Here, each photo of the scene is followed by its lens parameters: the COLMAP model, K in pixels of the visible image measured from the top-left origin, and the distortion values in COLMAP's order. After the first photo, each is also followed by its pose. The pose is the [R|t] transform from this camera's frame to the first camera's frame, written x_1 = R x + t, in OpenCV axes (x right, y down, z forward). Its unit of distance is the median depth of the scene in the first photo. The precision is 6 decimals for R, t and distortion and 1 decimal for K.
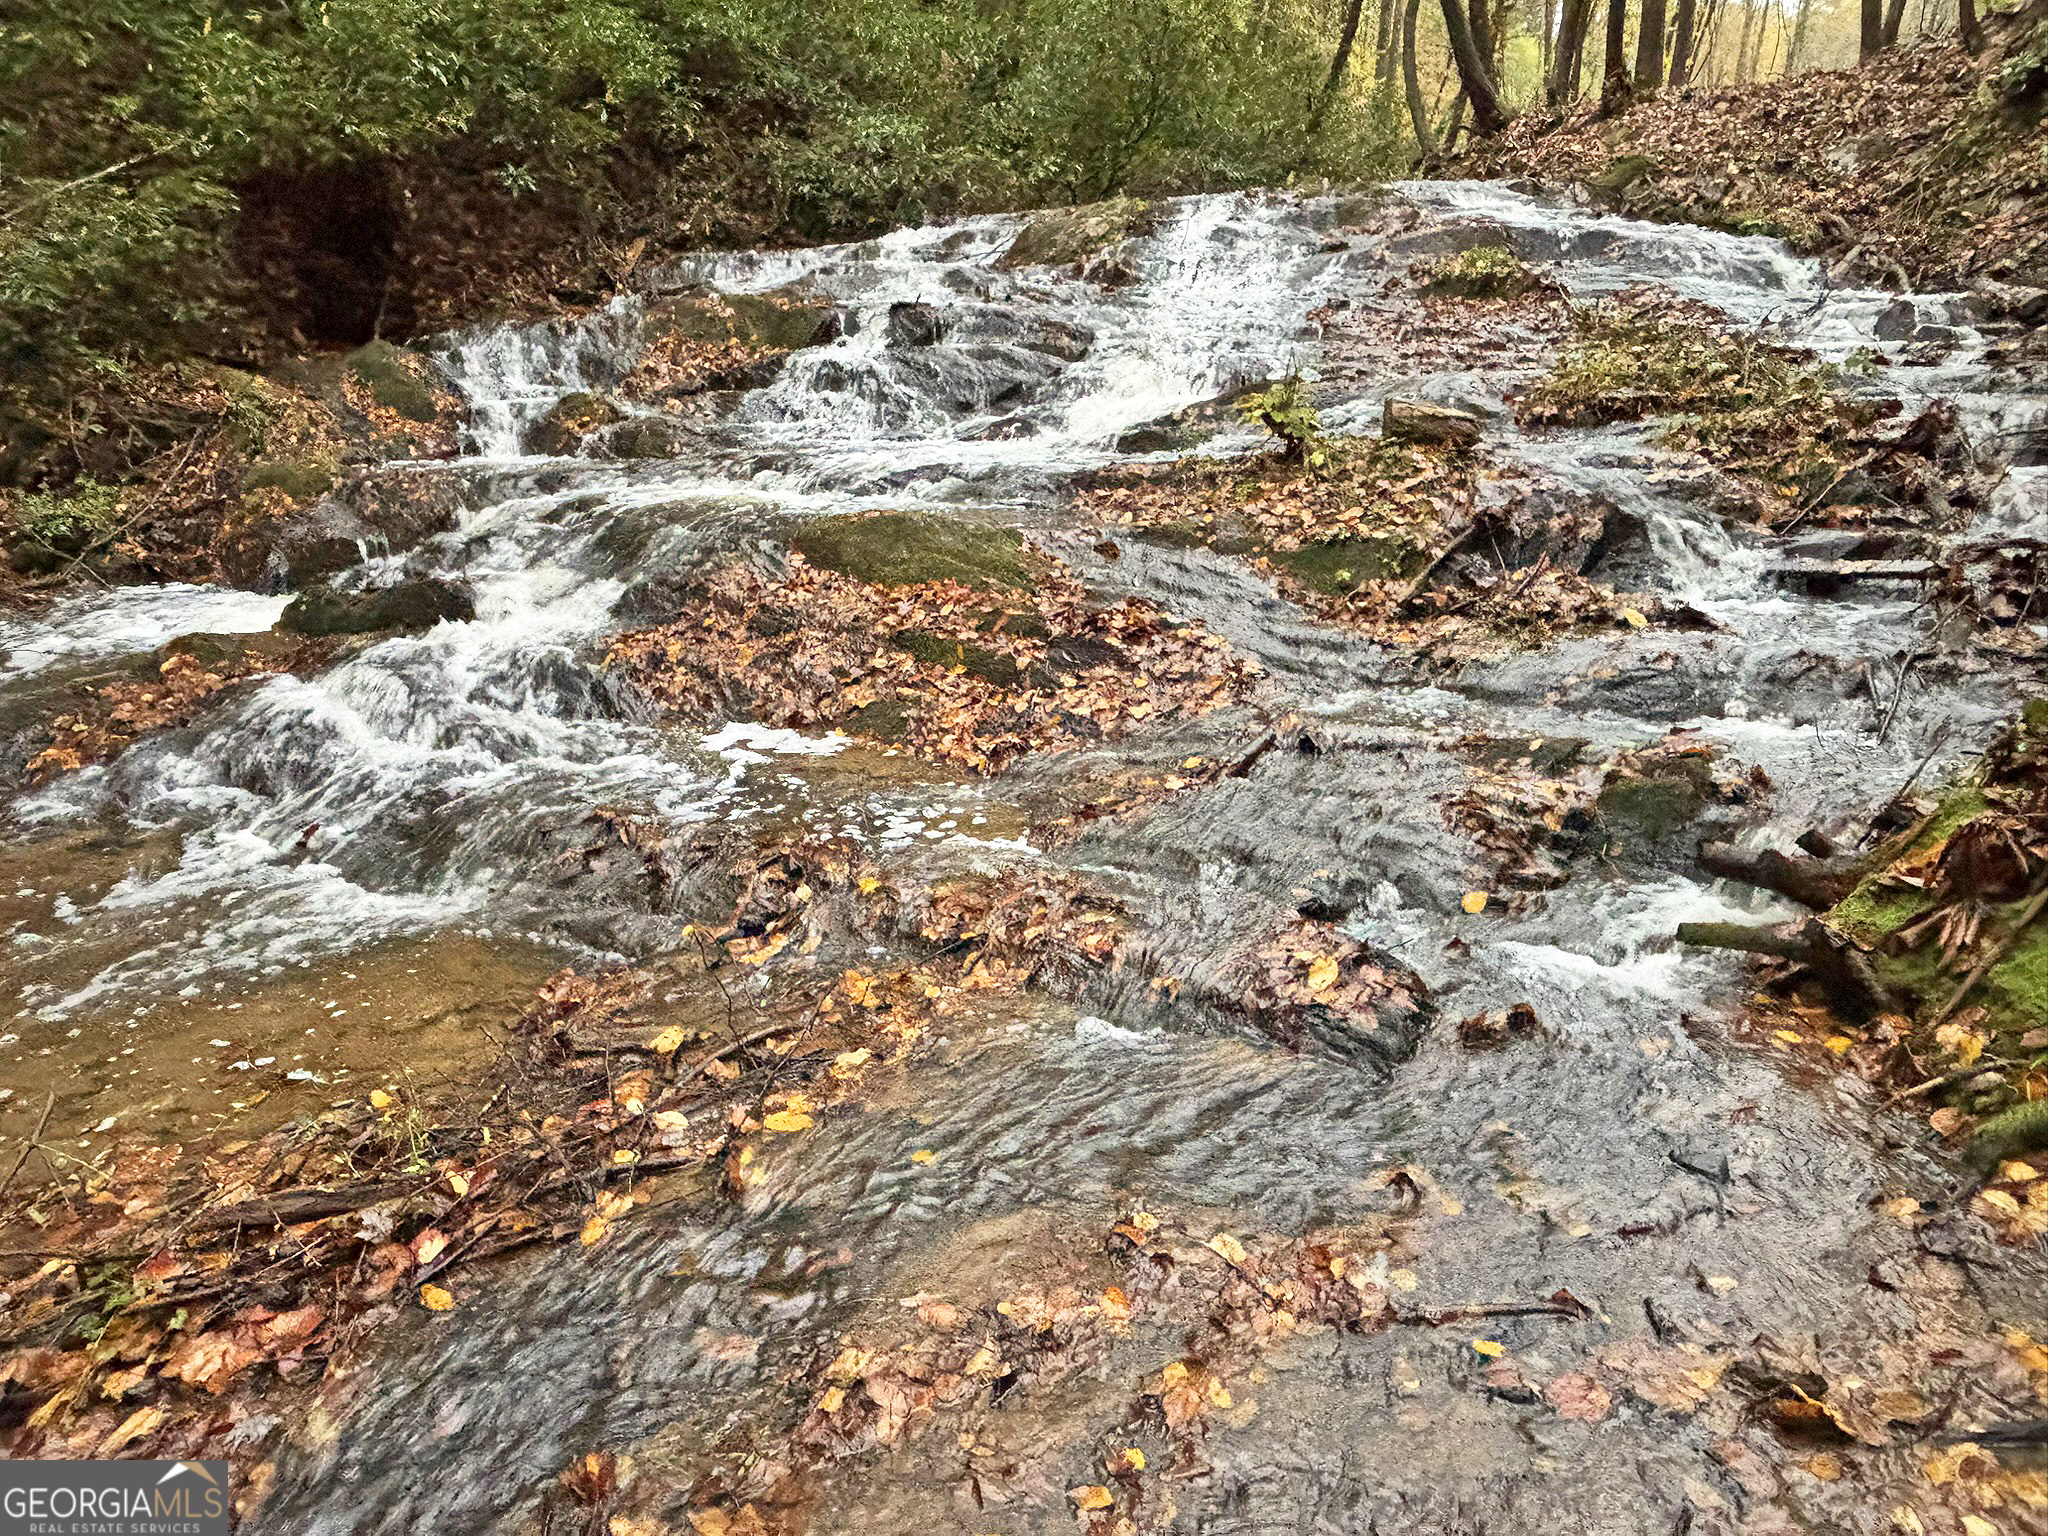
lens RADIAL K [[1342.4, 0, 1027.6], [0, 1342.4, 772.4], [0, 0, 1]] dist [0.012543, -0.021046]
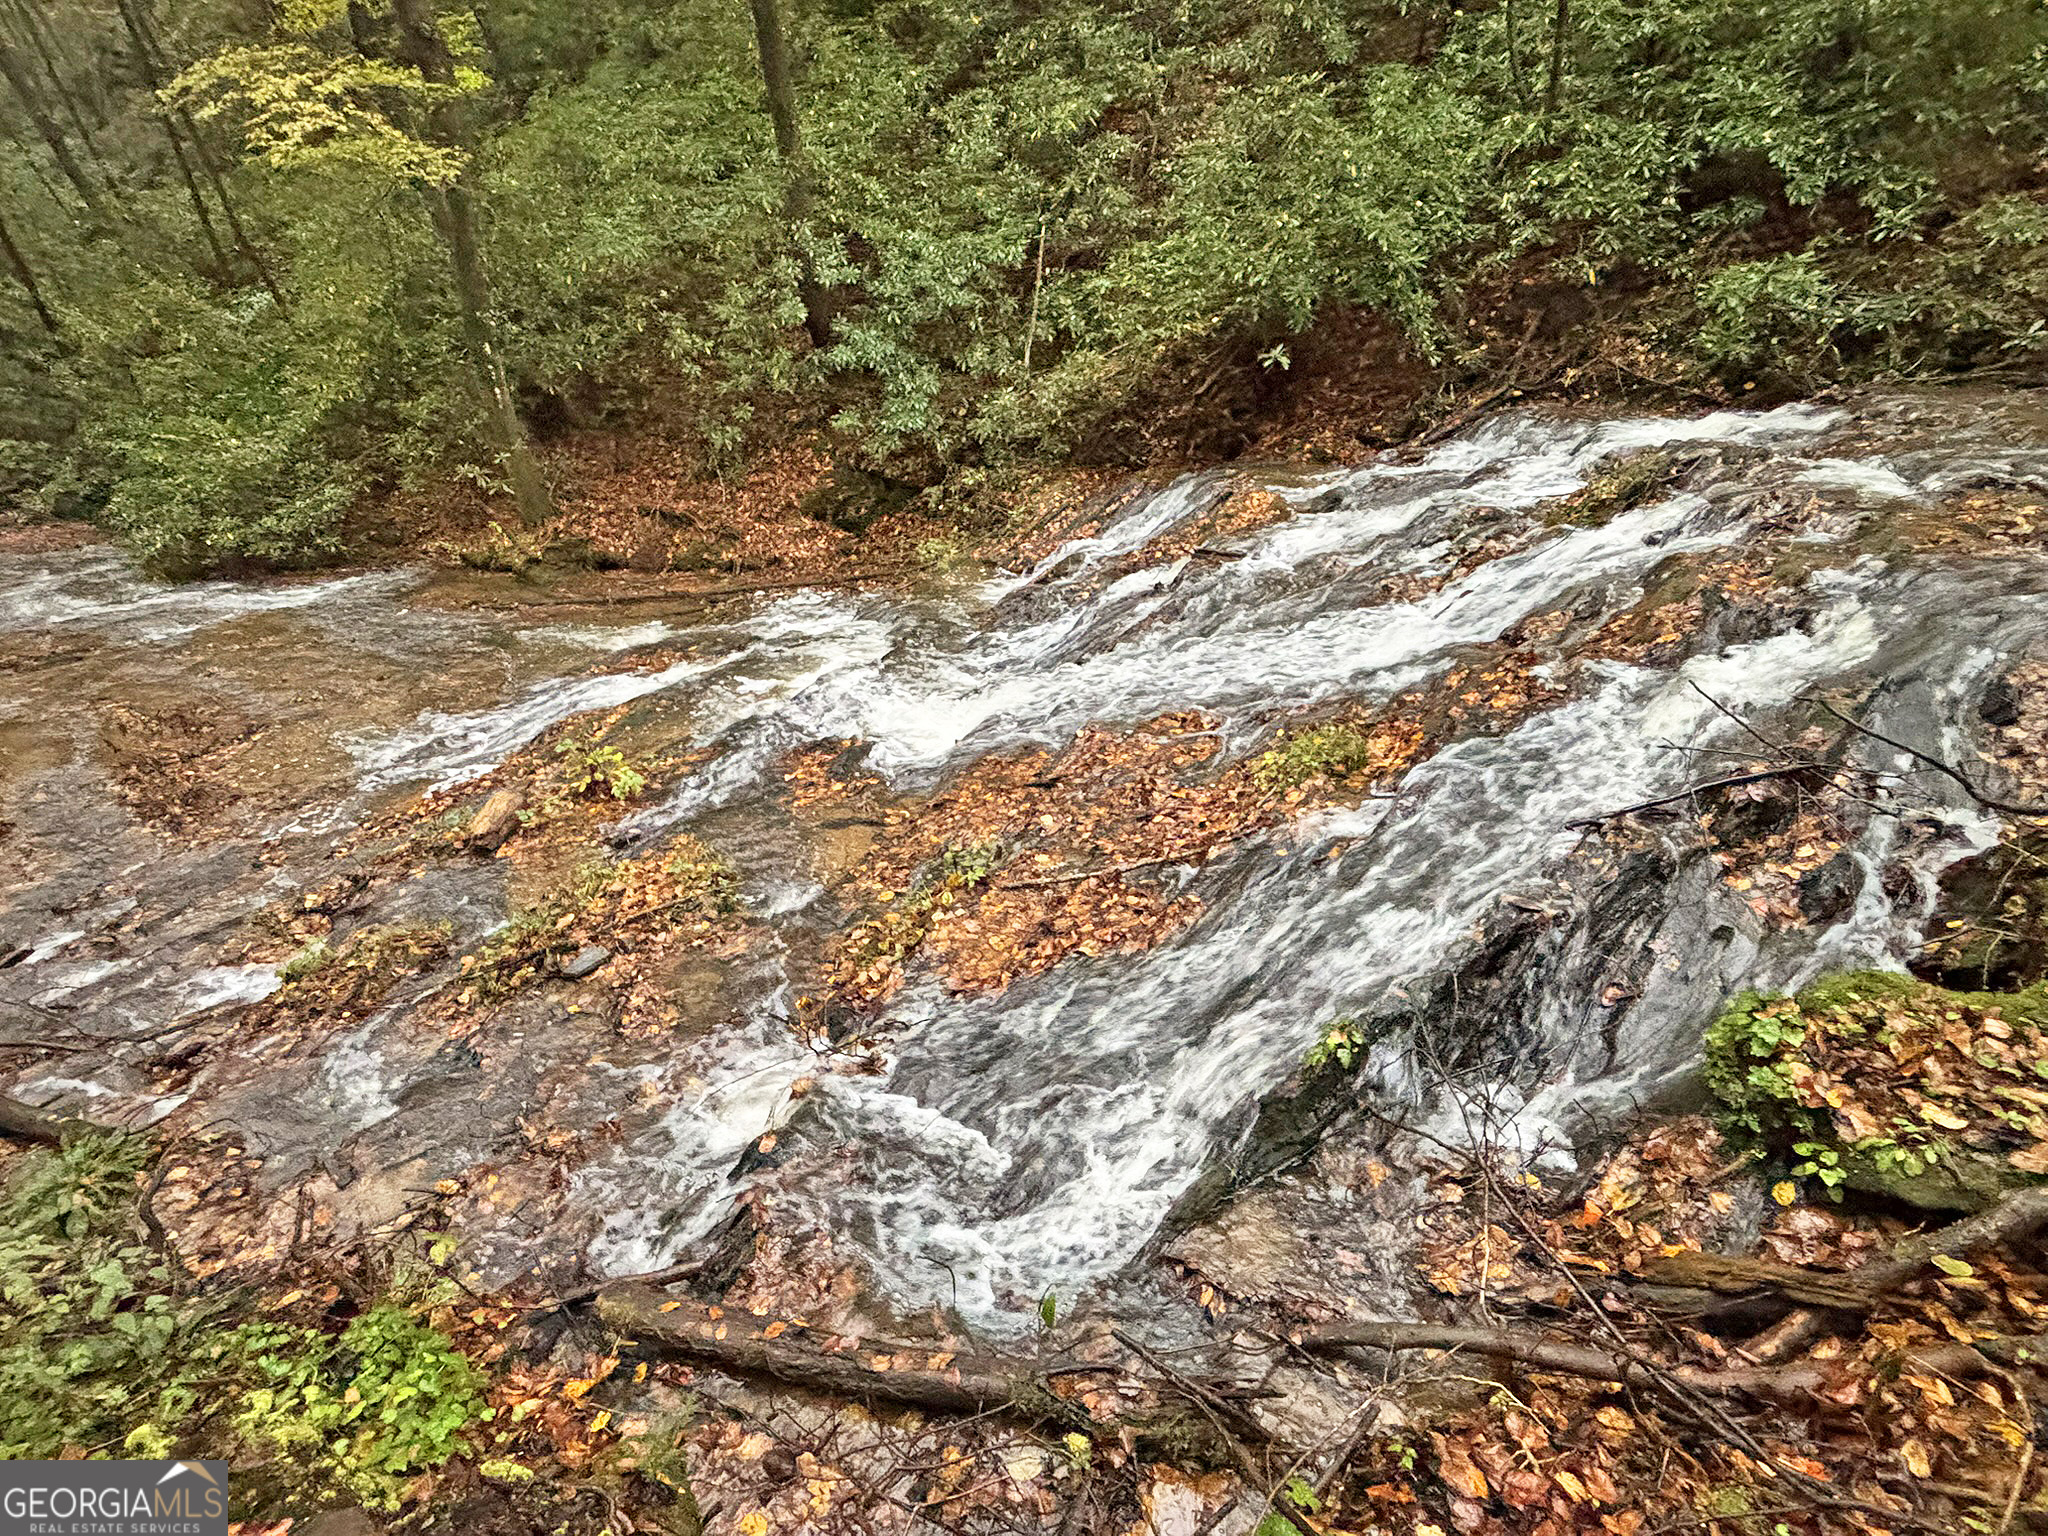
lens RADIAL K [[1044.7, 0, 1031.6], [0, 1044.7, 774.8], [0, 0, 1]] dist [-0.000812, -0.005140]
pose [[0.096830, 0.466352, -0.879284, 1.360919], [-0.279559, 0.860615, 0.425664, -0.966896], [0.955233, 0.204594, 0.213706, 1.366519]]
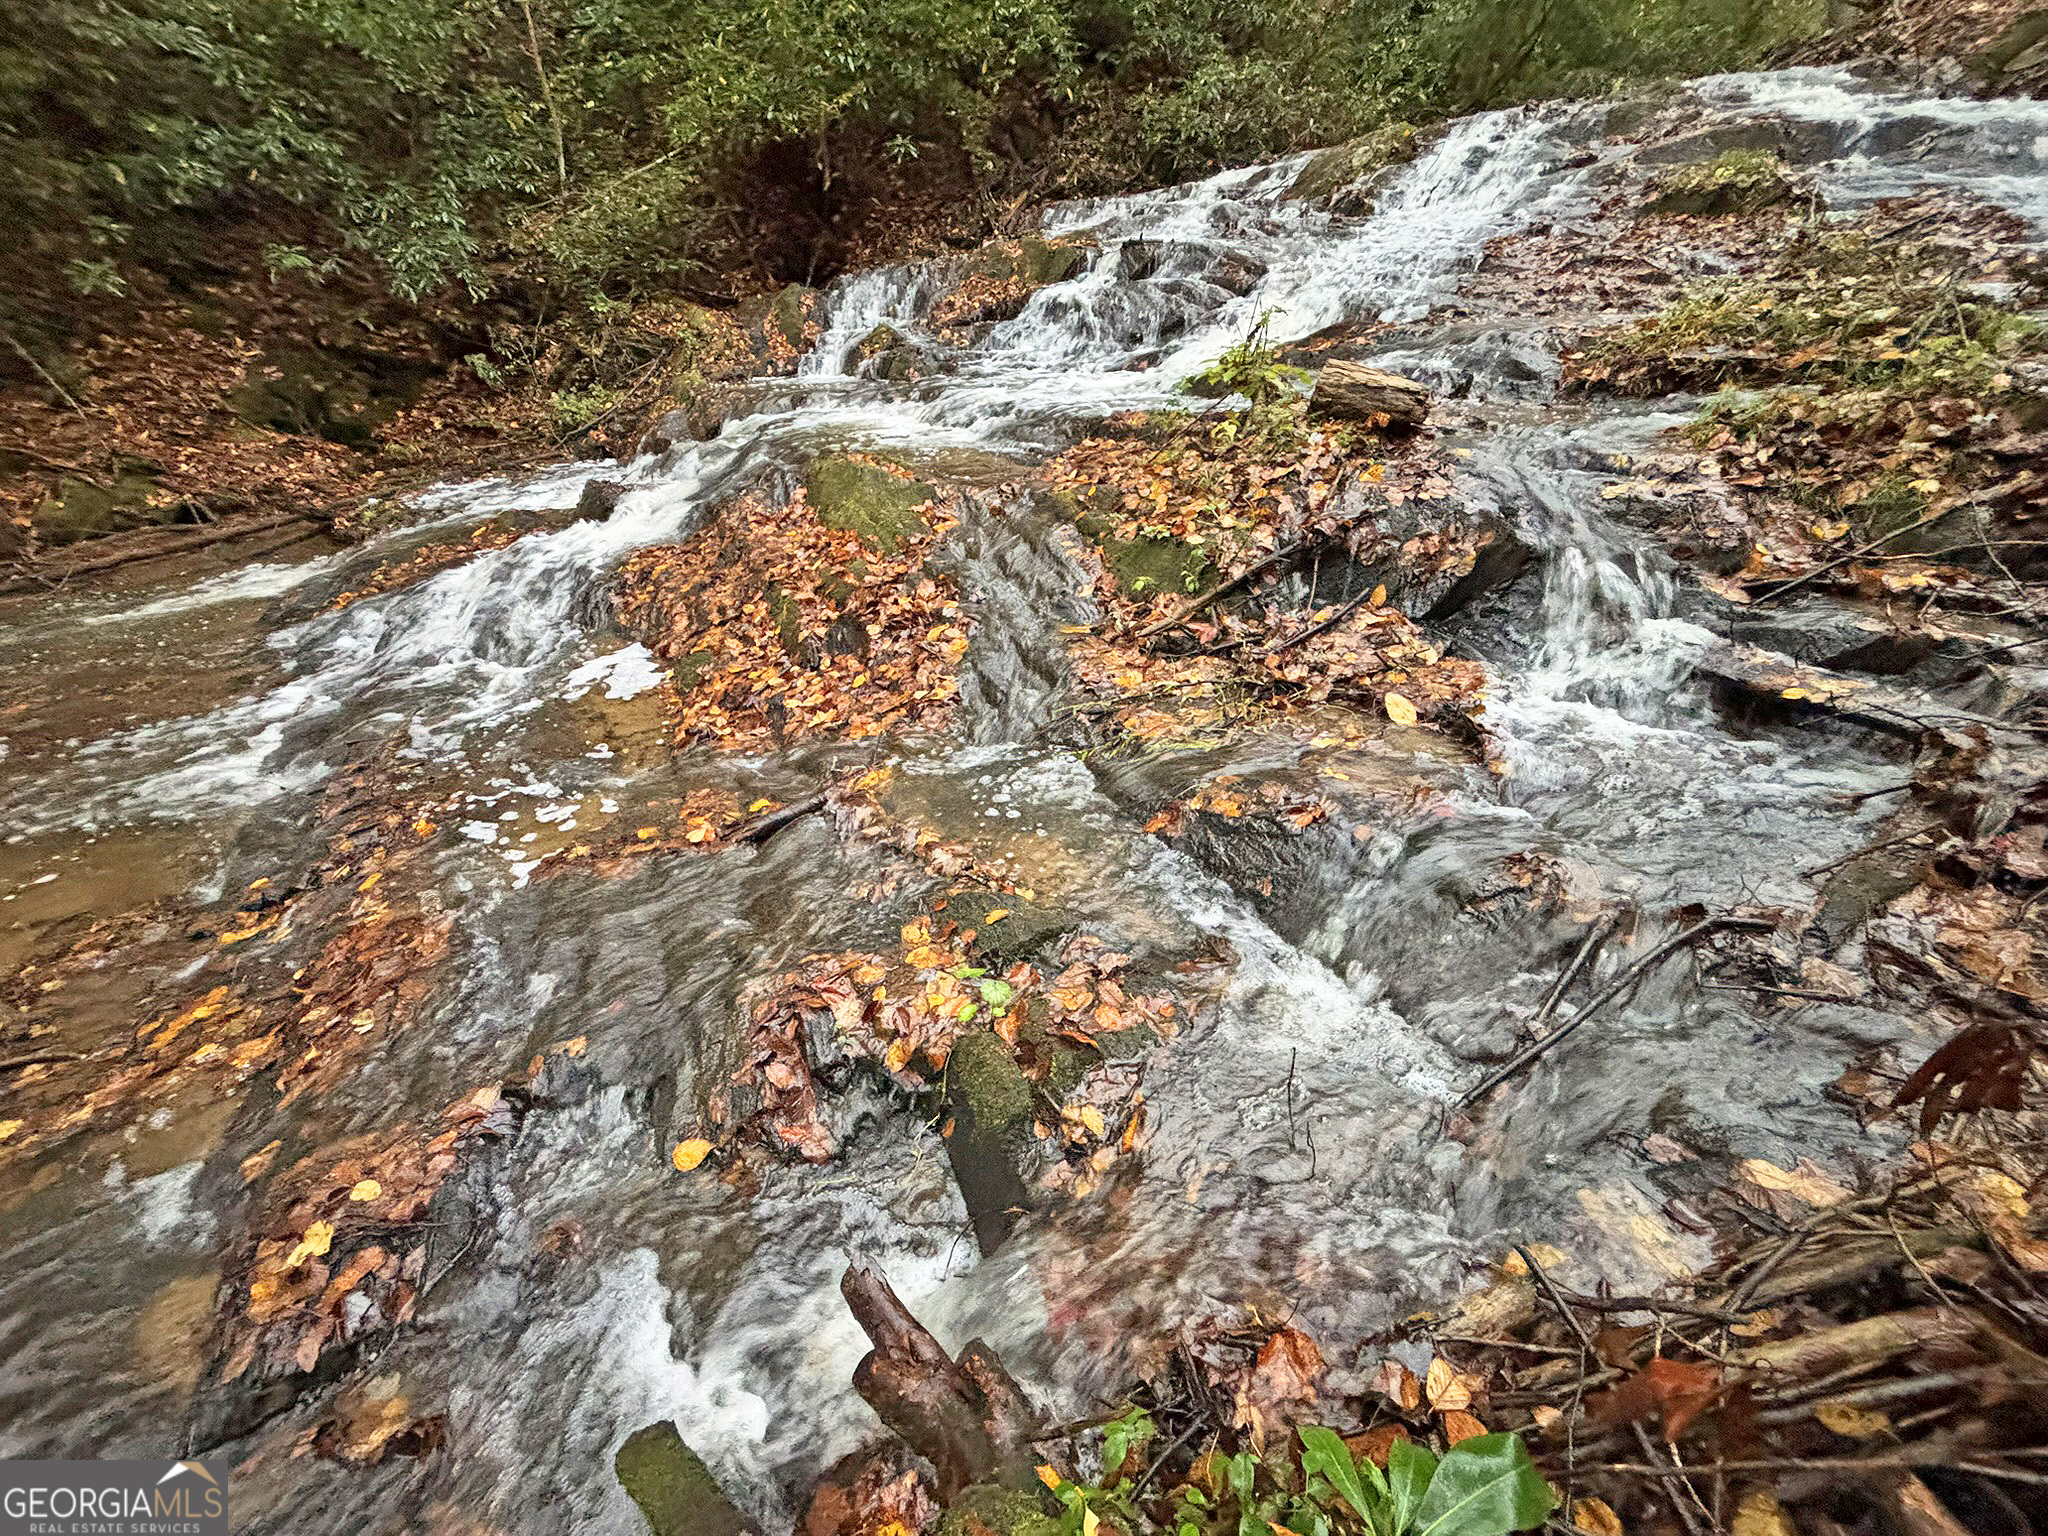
lens RADIAL K [[829.3, 0, 1020.5], [0, 829.3, 764.2], [0, 0, 1]] dist [-0.004062, 0.000987]
pose [[0.896187, 0.210811, -0.390394, 0.381884], [-0.114901, 0.960165, 0.254718, -0.152424], [0.428540, -0.183418, 0.884710, 0.424603]]
